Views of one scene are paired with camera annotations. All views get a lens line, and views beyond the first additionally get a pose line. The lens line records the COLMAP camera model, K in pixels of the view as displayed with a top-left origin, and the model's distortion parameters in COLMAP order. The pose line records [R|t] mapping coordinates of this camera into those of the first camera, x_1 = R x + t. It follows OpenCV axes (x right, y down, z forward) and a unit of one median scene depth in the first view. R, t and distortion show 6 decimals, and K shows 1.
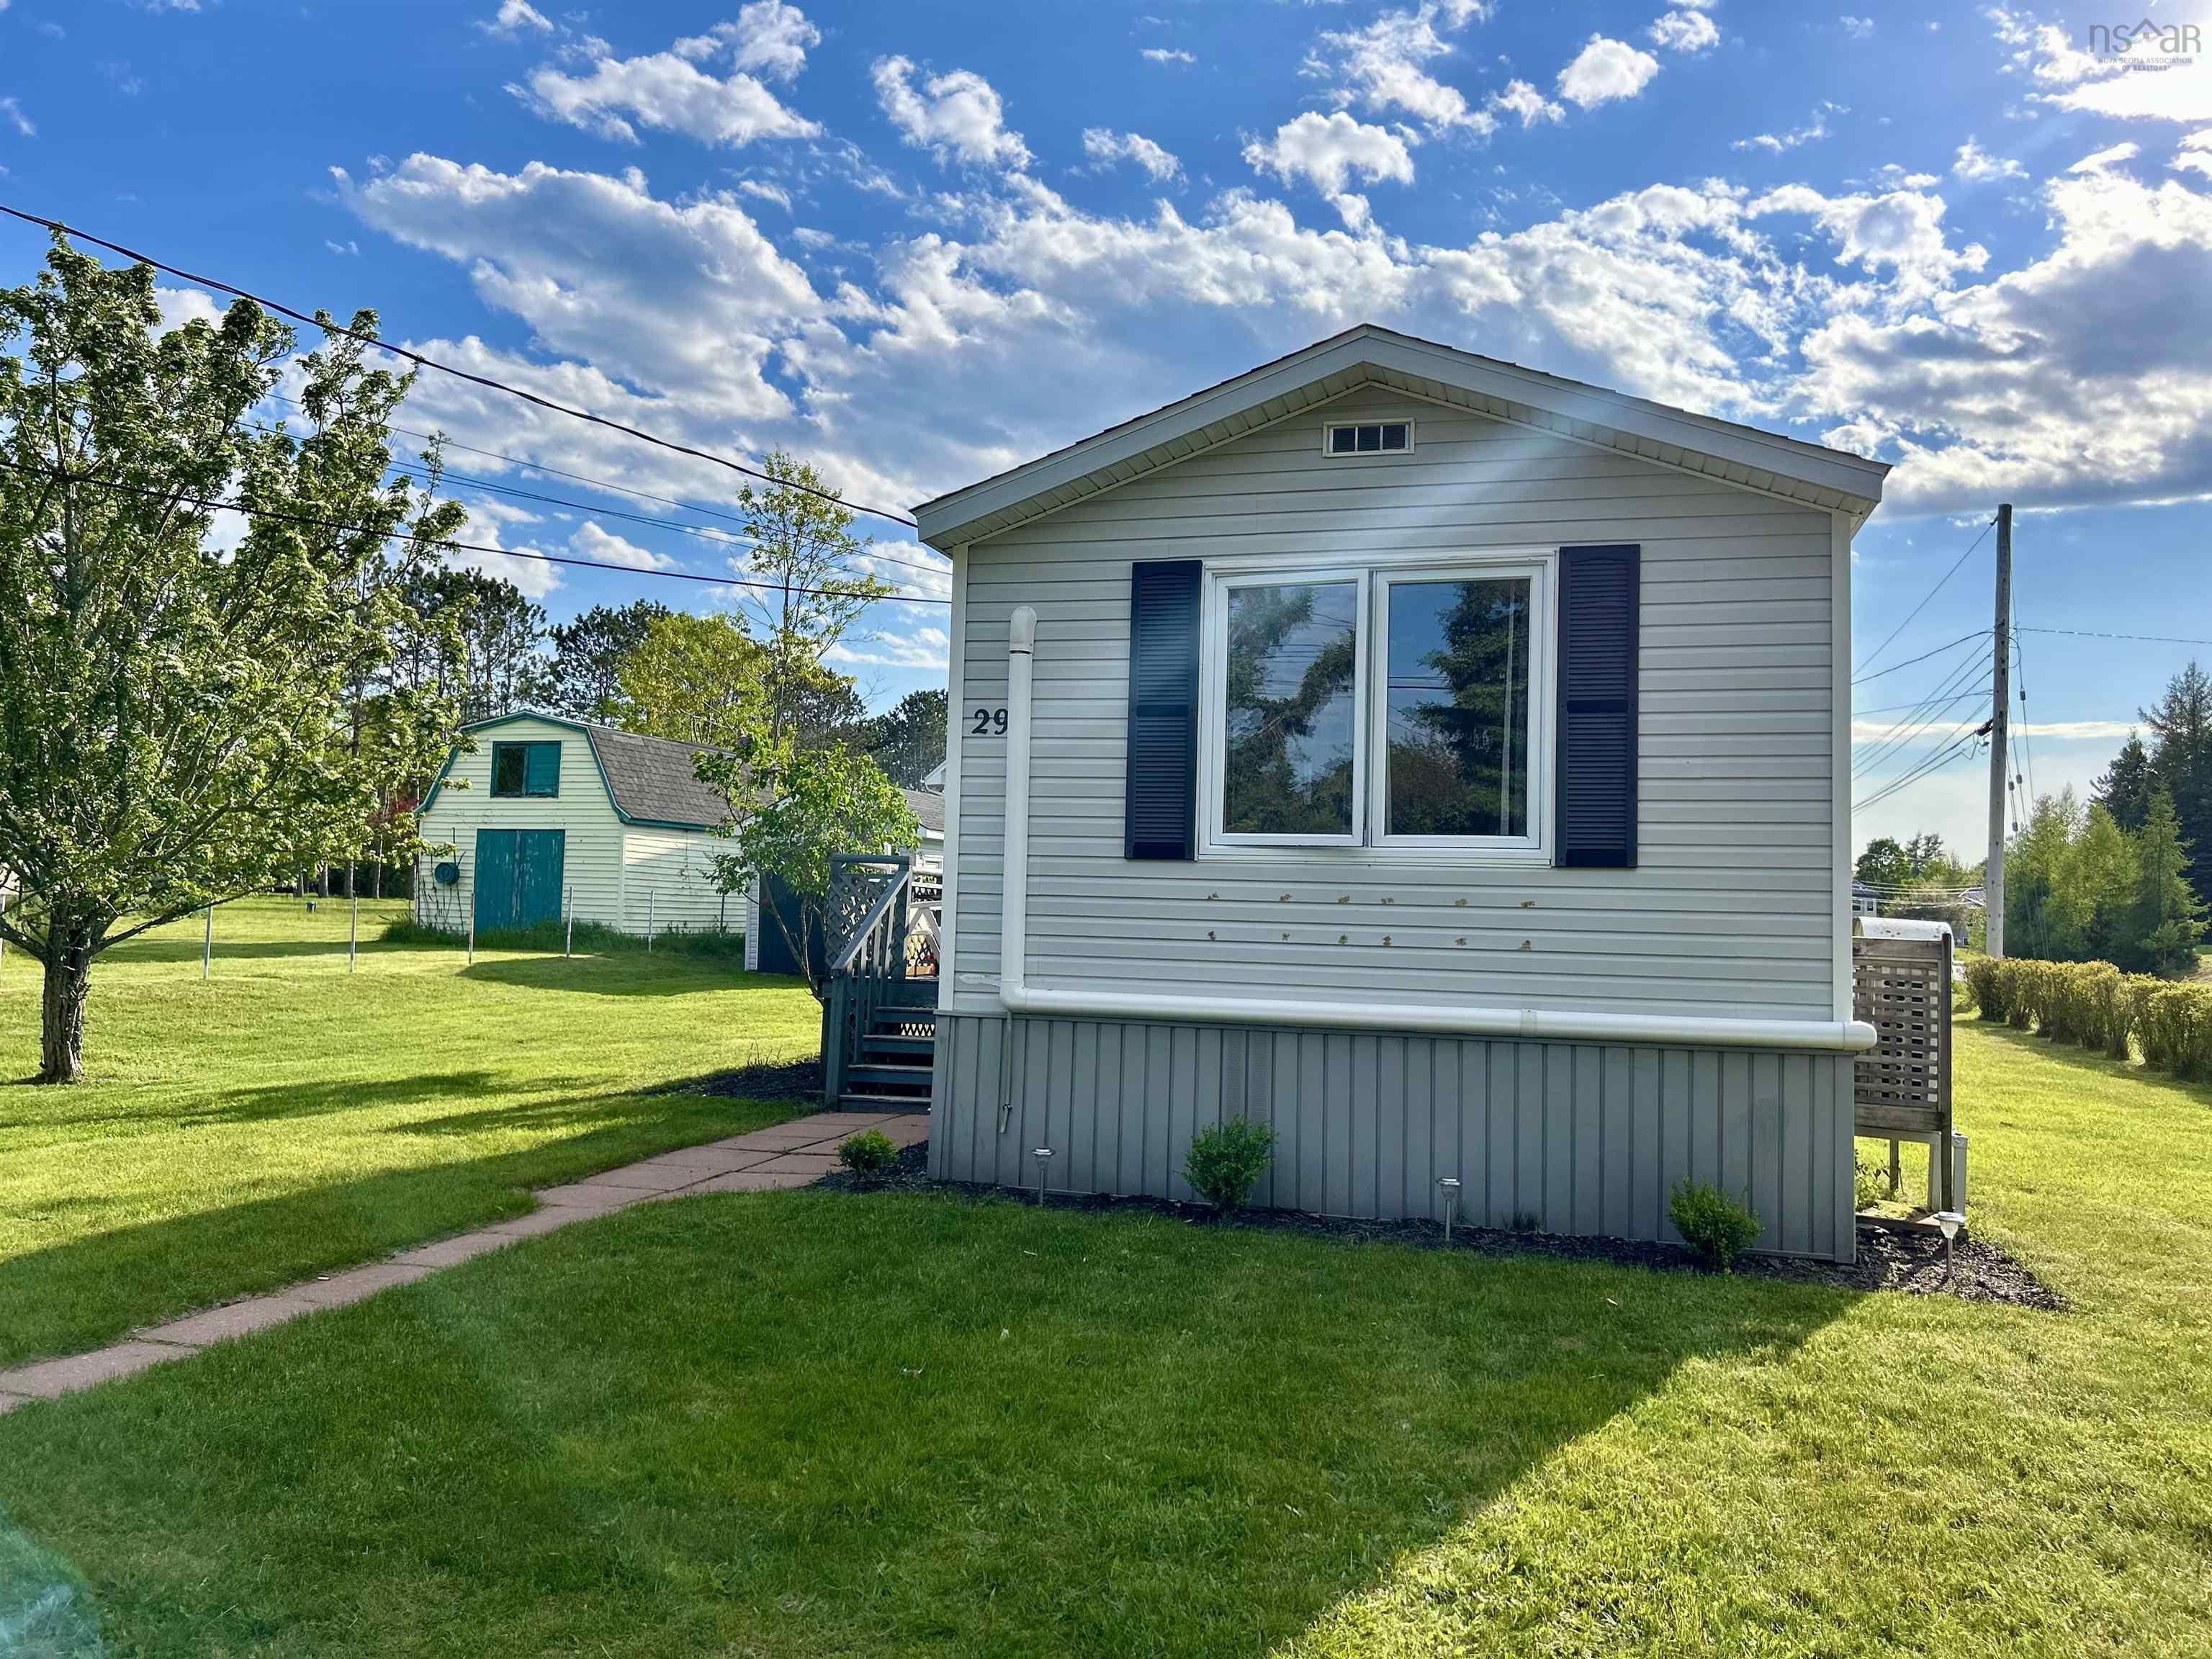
lens RADIAL K [[1752.0, 0, 1091.4], [0, 1752.0, 823.7], [0, 0, 1]] dist [0.075528, -0.023721]
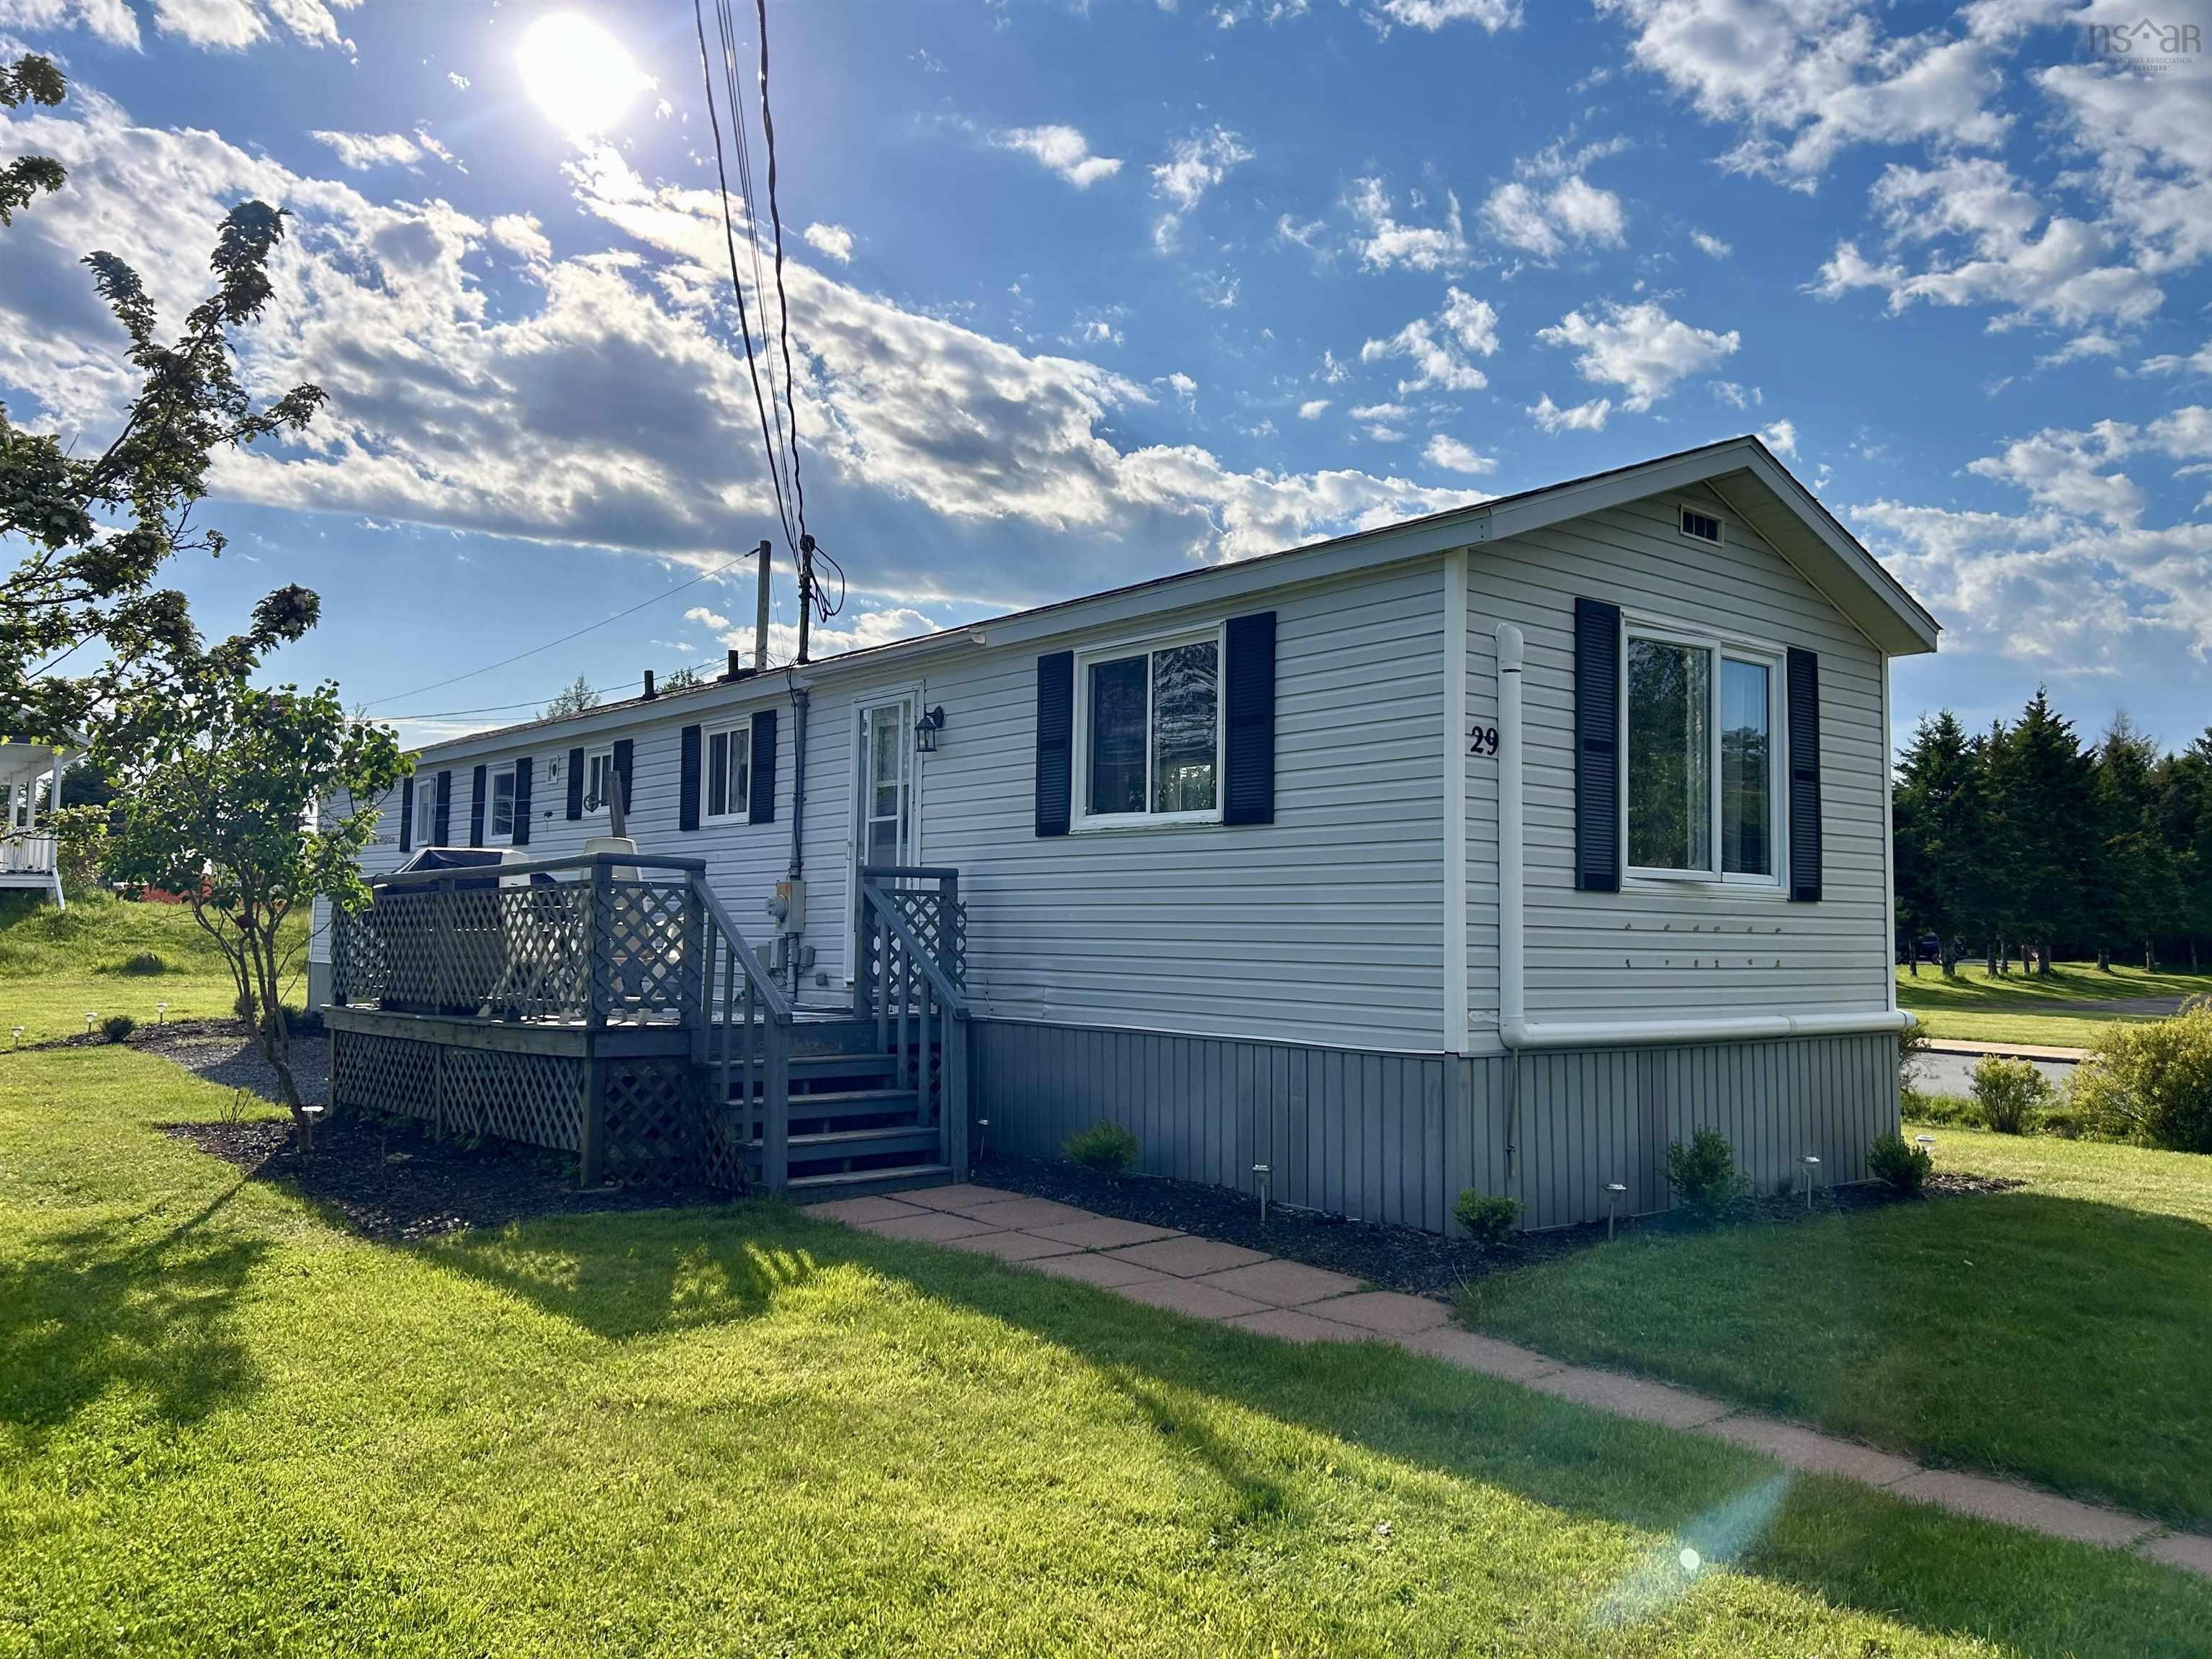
lens RADIAL K [[1658.4, 0, 1105.9], [0, 1658.4, 821.8], [0, 0, 1]] dist [0.083632, -0.008904]
pose [[0.538686, 0.037404, 0.841676, -0.939386], [-0.045216, 0.998858, -0.015450, 0.008248], [-0.841292, -0.029734, 0.539762, 0.706930]]
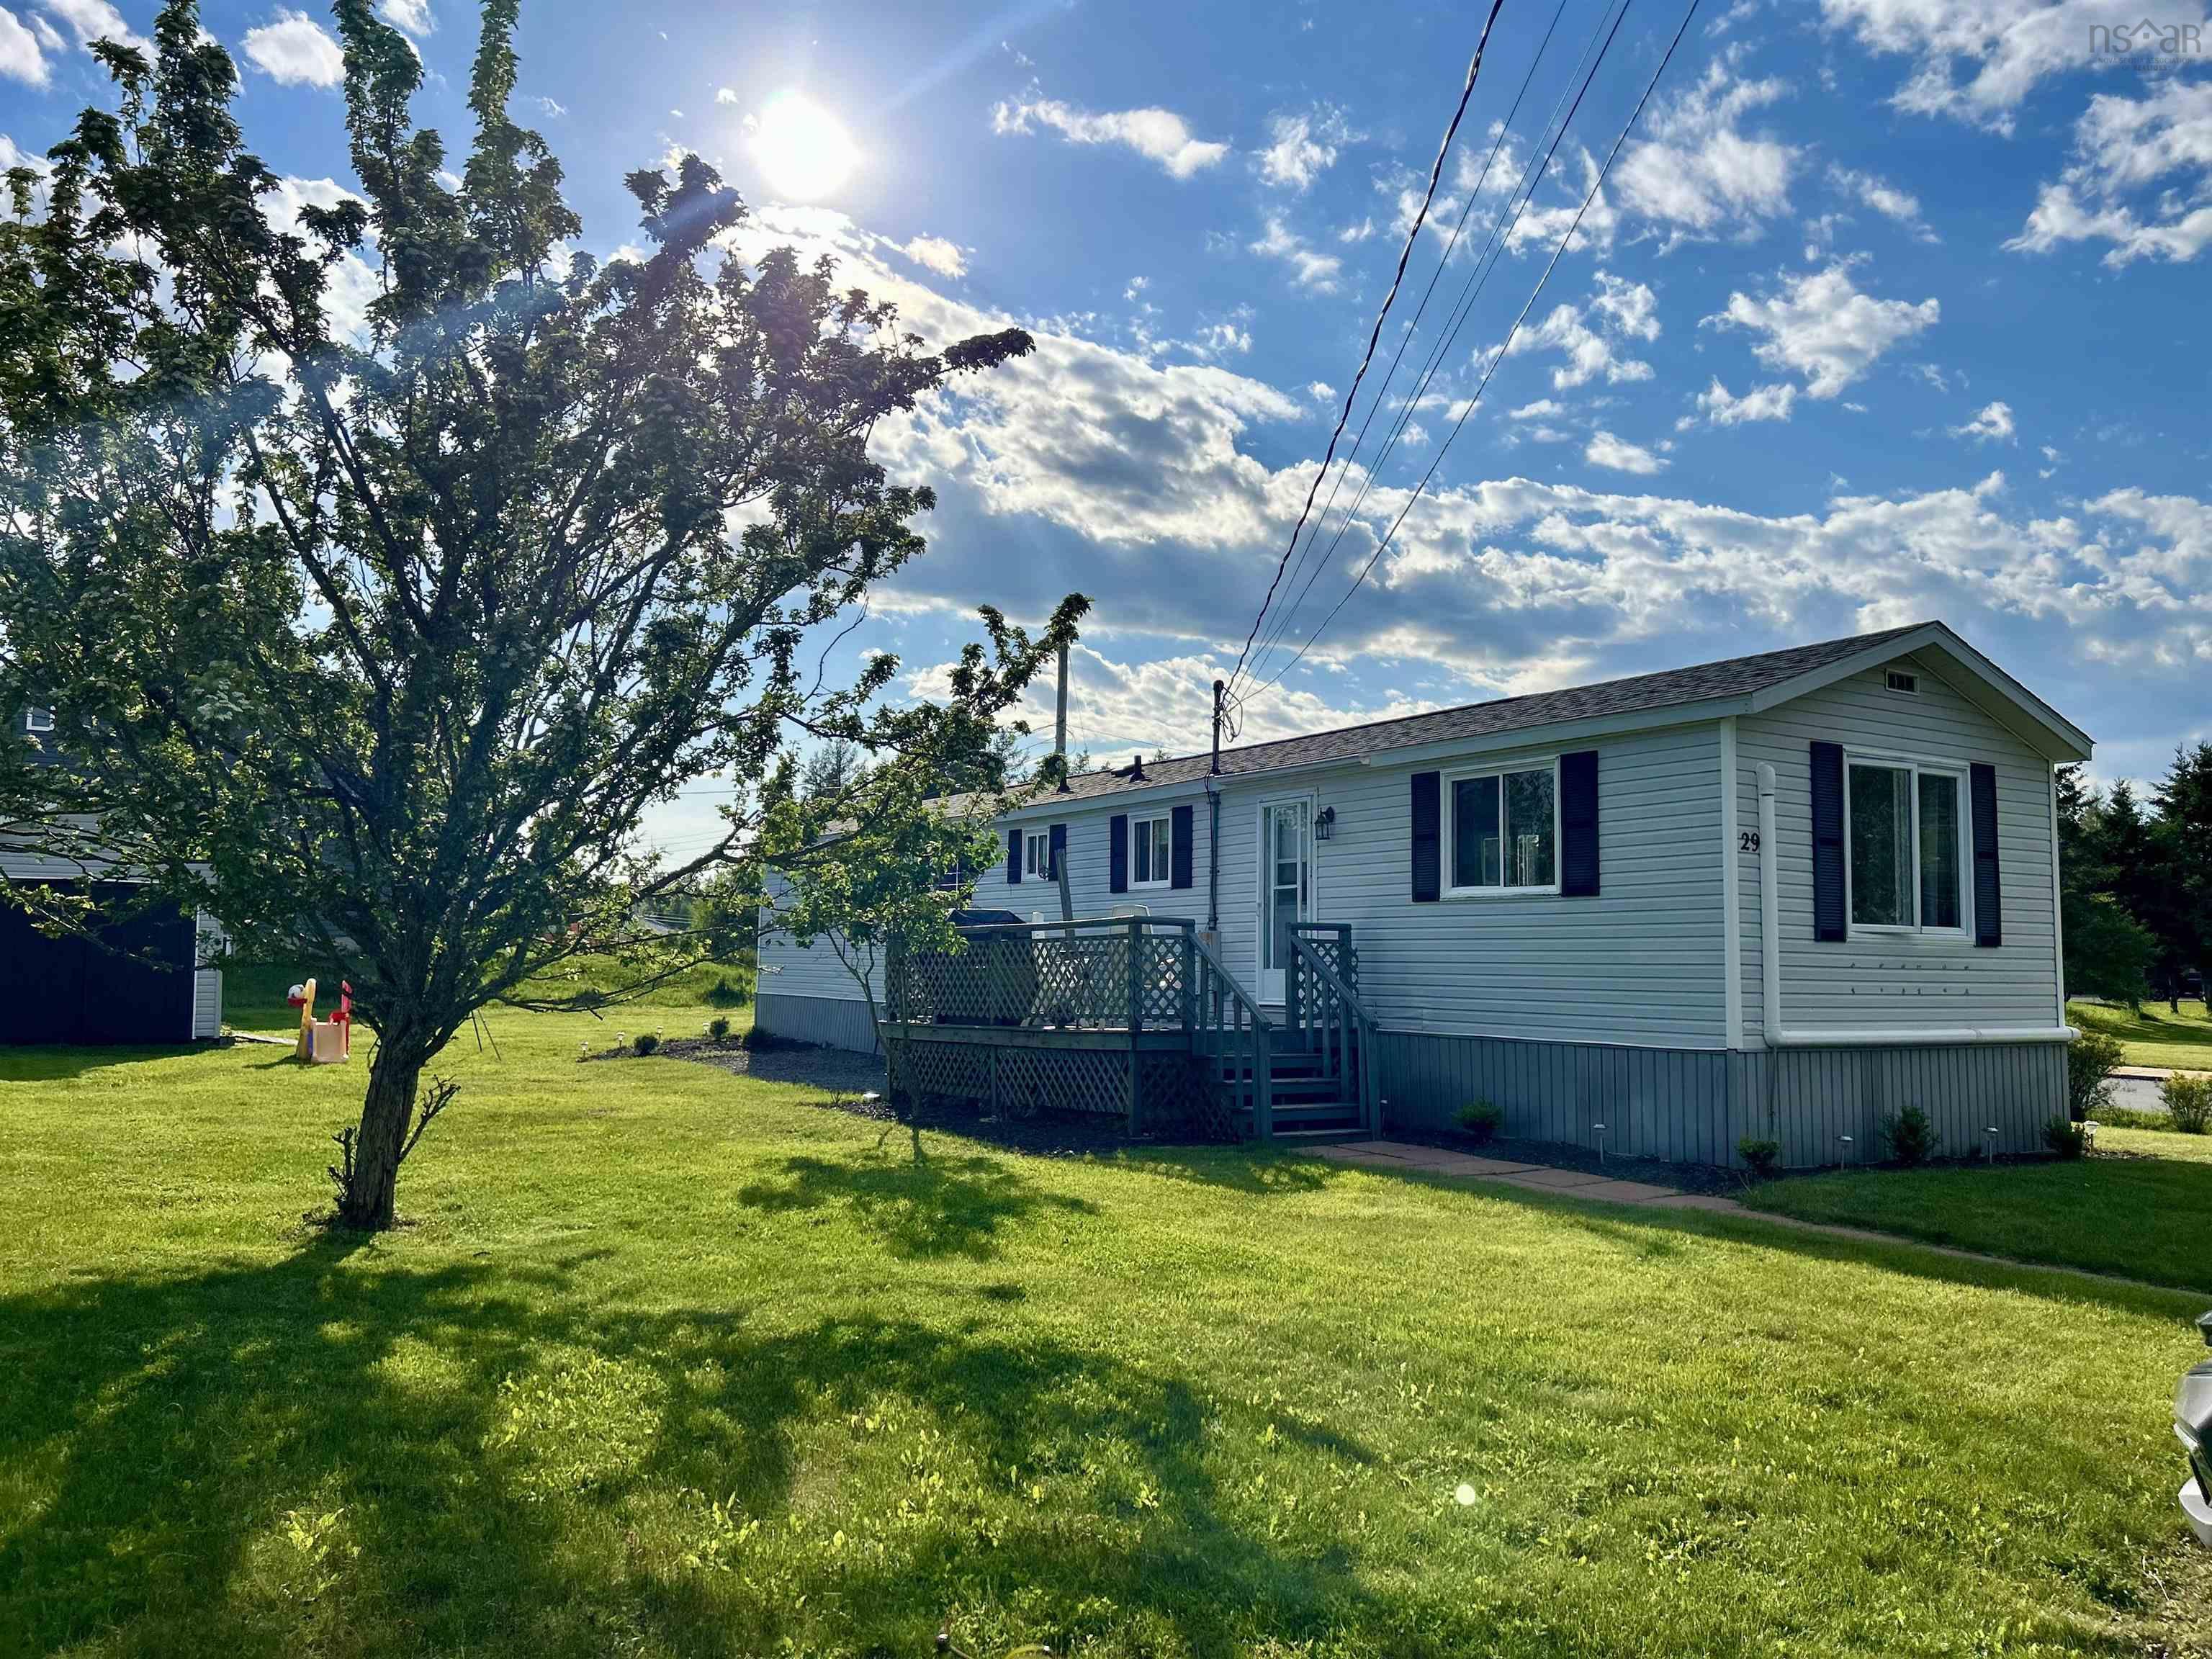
lens RADIAL K [[1752.0, 0, 1089.1], [0, 1752.0, 822.3], [0, 0, 1]] dist [0.075528, -0.023721]
pose [[0.628908, 0.045886, 0.776125, -1.547331], [-0.037278, 0.998888, -0.028850, -0.013450], [-0.776586, -0.010789, 0.629919, 0.527159]]
